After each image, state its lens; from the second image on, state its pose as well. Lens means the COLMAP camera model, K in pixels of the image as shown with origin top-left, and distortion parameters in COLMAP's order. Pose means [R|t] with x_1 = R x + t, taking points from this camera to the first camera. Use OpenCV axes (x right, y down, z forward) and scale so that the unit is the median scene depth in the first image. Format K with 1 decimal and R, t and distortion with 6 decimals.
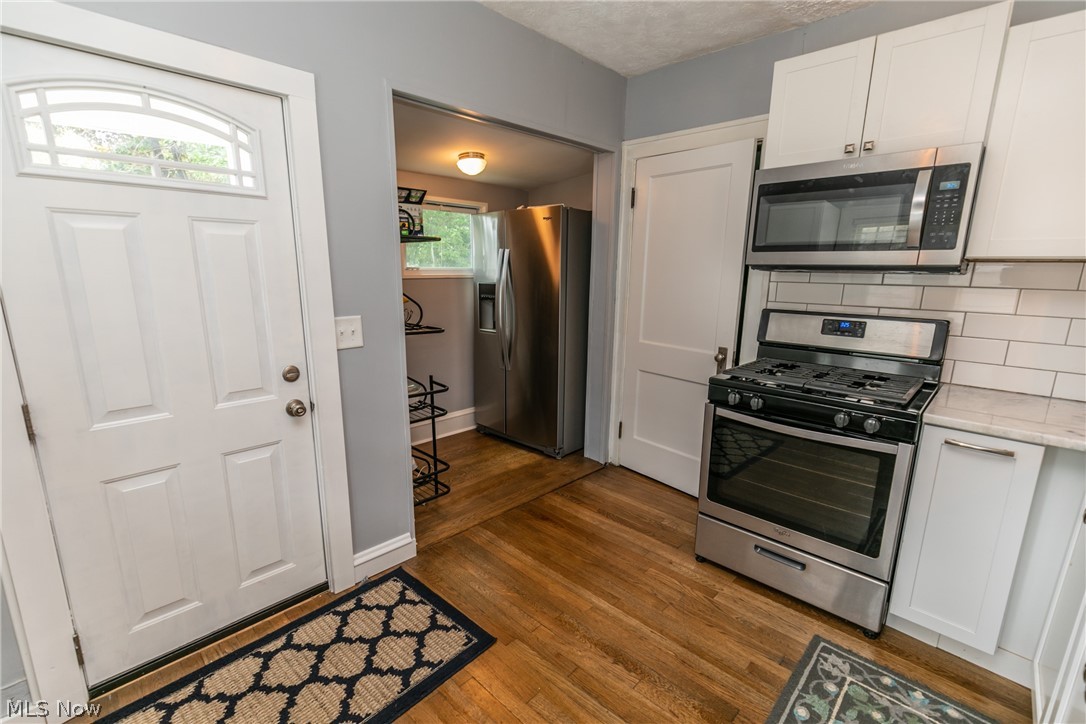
lens RADIAL K [[482.8, 0, 537.7], [0, 482.8, 367.8], [0, 0, 1]] dist [0.005126, -0.001839]
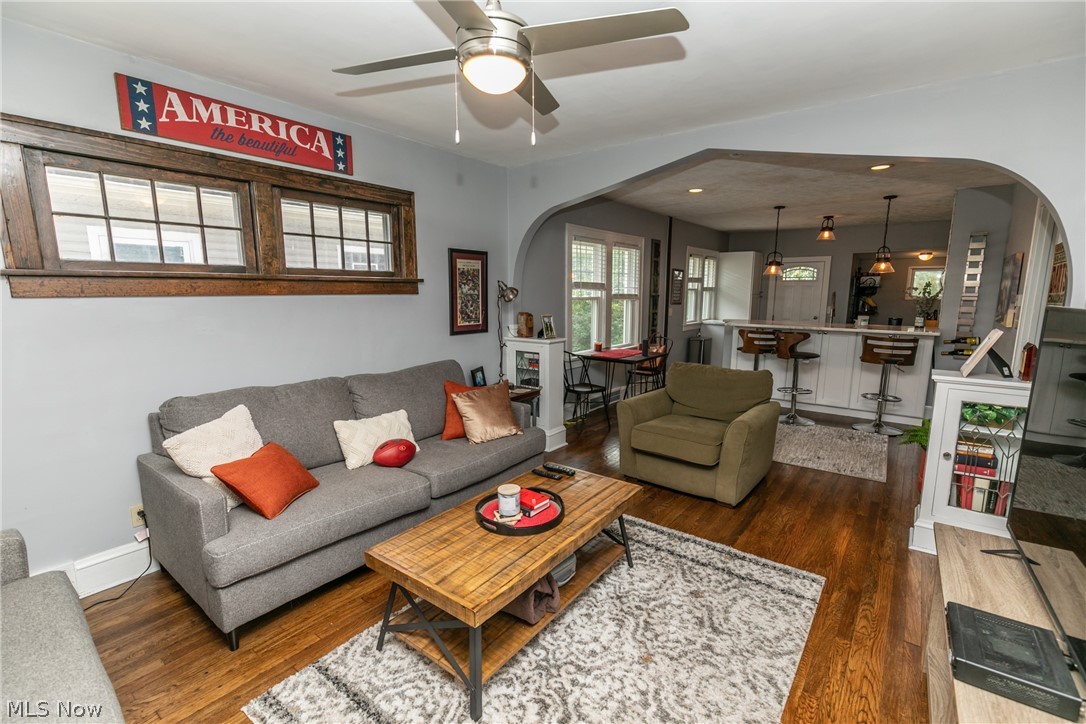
lens RADIAL K [[482.8, 0, 545.9], [0, 482.8, 369.8], [0, 0, 1]] dist [0.005126, -0.001839]
pose [[0.116361, 0.150398, -0.981754, 3.382815], [-0.208117, 0.970217, 0.123964, 0.408444], [0.971158, 0.189895, 0.144196, -1.855355]]
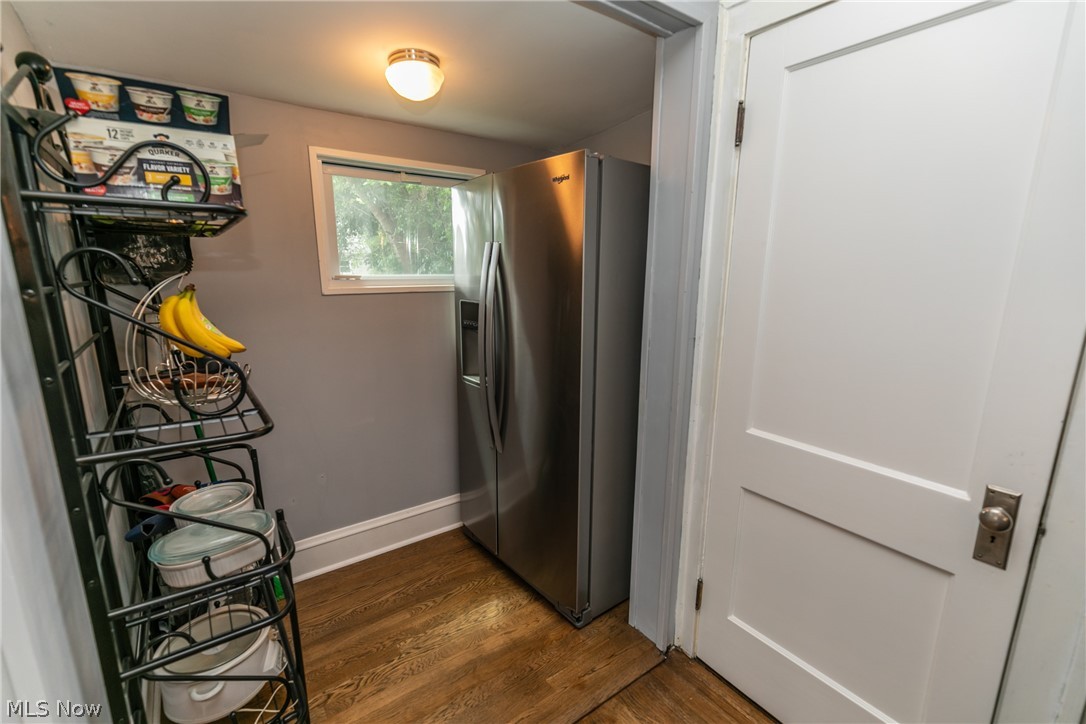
lens RADIAL K [[482.8, 0, 539.5], [0, 482.8, 369.4], [0, 0, 1]] dist [0.005126, -0.001839]
pose [[0.989269, 0.022484, -0.144365, 0.116155], [-0.022250, 0.999747, 0.003232, -0.168002], [0.144401, 0.000015, 0.989519, 0.751339]]
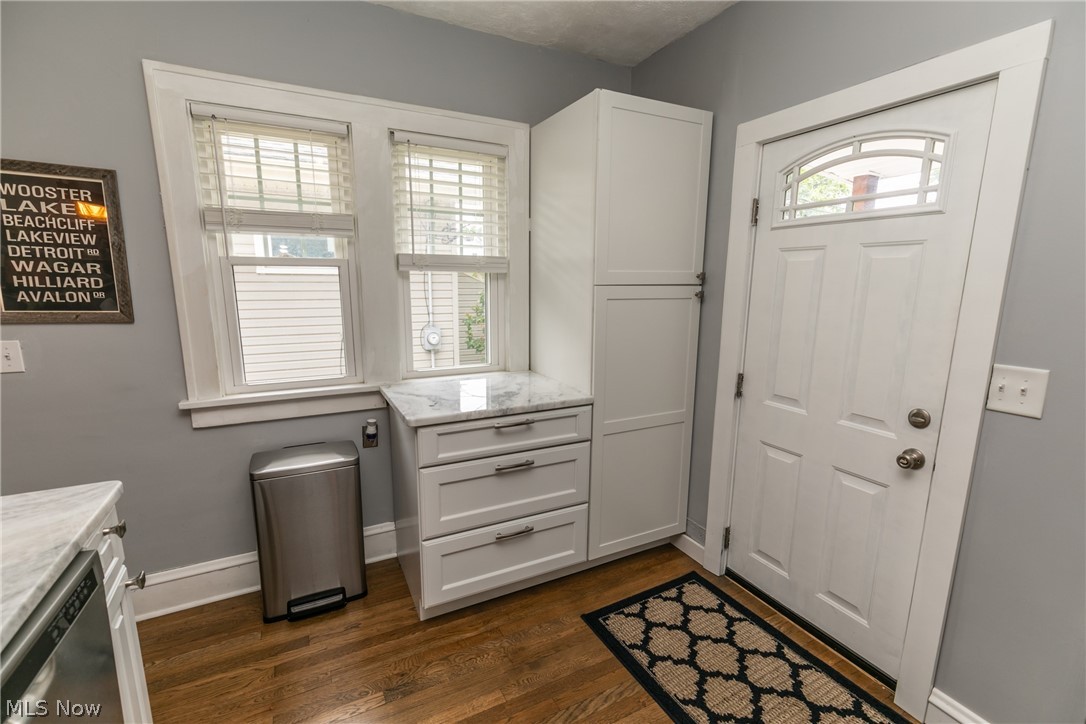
lens RADIAL K [[482.8, 0, 546.8], [0, 482.8, 366.5], [0, 0, 1]] dist [0.005126, -0.001839]
pose [[-0.307754, 0.157641, -0.938316, 0.402784], [-0.210790, 0.950377, 0.228804, -0.112714], [0.927823, 0.268202, -0.259253, 0.519105]]
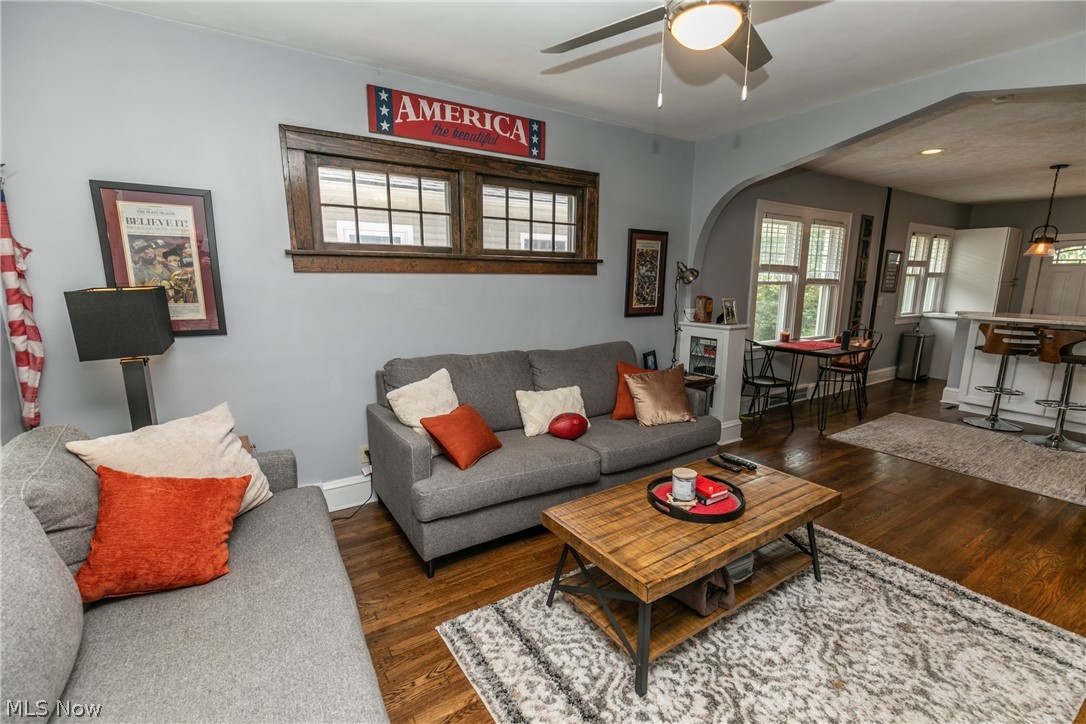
lens RADIAL K [[482.8, 0, 544.7], [0, 482.8, 371.6], [0, 0, 1]] dist [0.005126, -0.001839]
pose [[-0.221846, 0.171565, -0.959870, 3.377499], [-0.212204, 0.952310, 0.219259, 0.445490], [0.951711, 0.252330, -0.174860, -1.886587]]
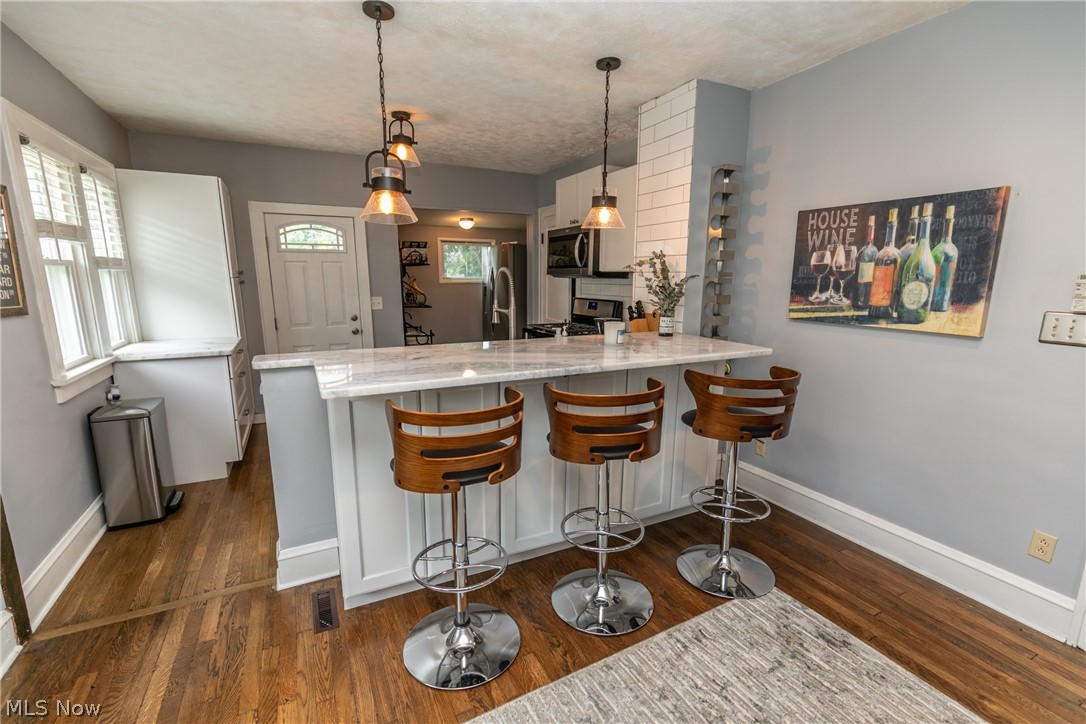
lens RADIAL K [[482.8, 0, 540.8], [0, 482.8, 373.1], [0, 0, 1]] dist [0.005126, -0.001839]
pose [[0.946116, 0.055633, -0.319013, 1.154894], [-0.059068, 0.998253, -0.001096, 0.225938], [0.318395, 0.019880, 0.947750, -1.033116]]
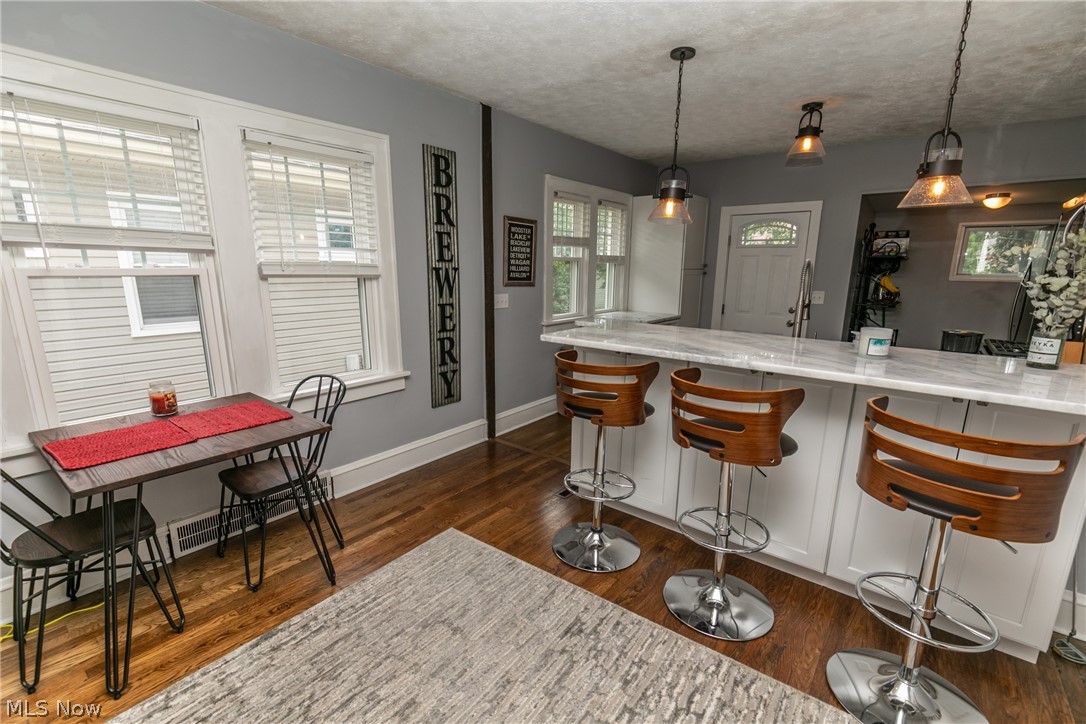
lens RADIAL K [[482.8, 0, 545.6], [0, 482.8, 374.7], [0, 0, 1]] dist [0.005126, -0.001839]
pose [[0.103403, 0.209973, -0.972224, 1.810935], [-0.216860, 0.958707, 0.183989, 0.140702], [0.970711, 0.191812, 0.144668, -0.587950]]
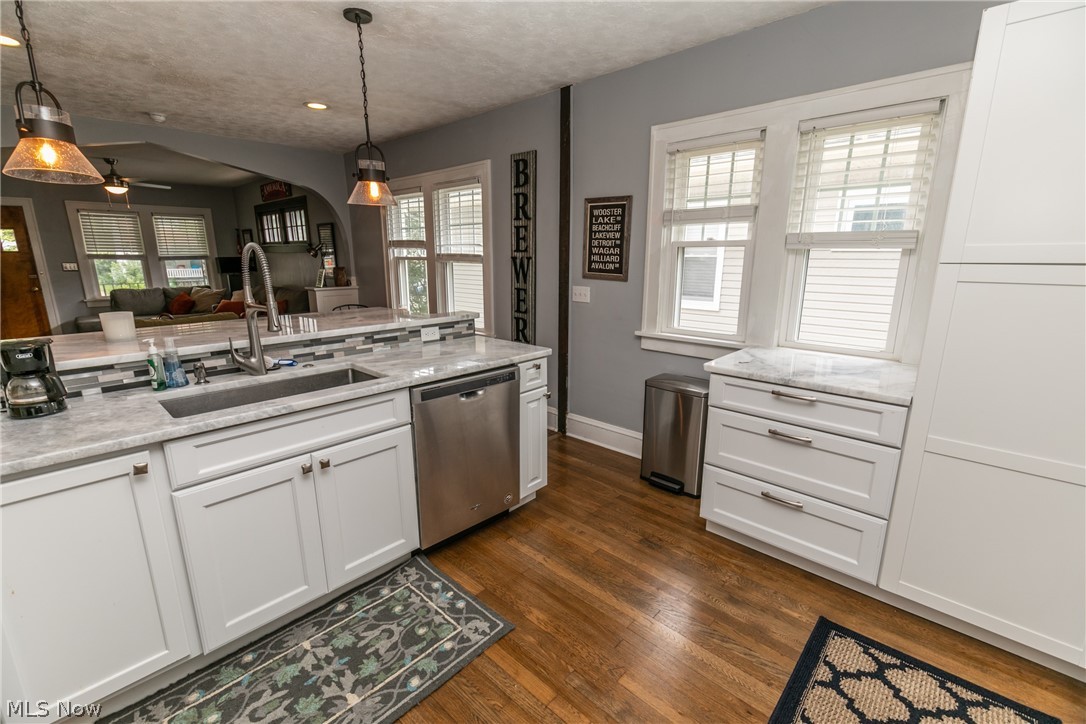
lens RADIAL K [[482.8, 0, 535.3], [0, 482.8, 366.5], [0, 0, 1]] dist [0.005126, -0.001839]
pose [[-0.999922, -0.010051, -0.007475, 0.103975], [-0.012282, 0.903961, 0.427438, -0.240250], [0.002461, 0.427496, -0.904014, 1.084924]]
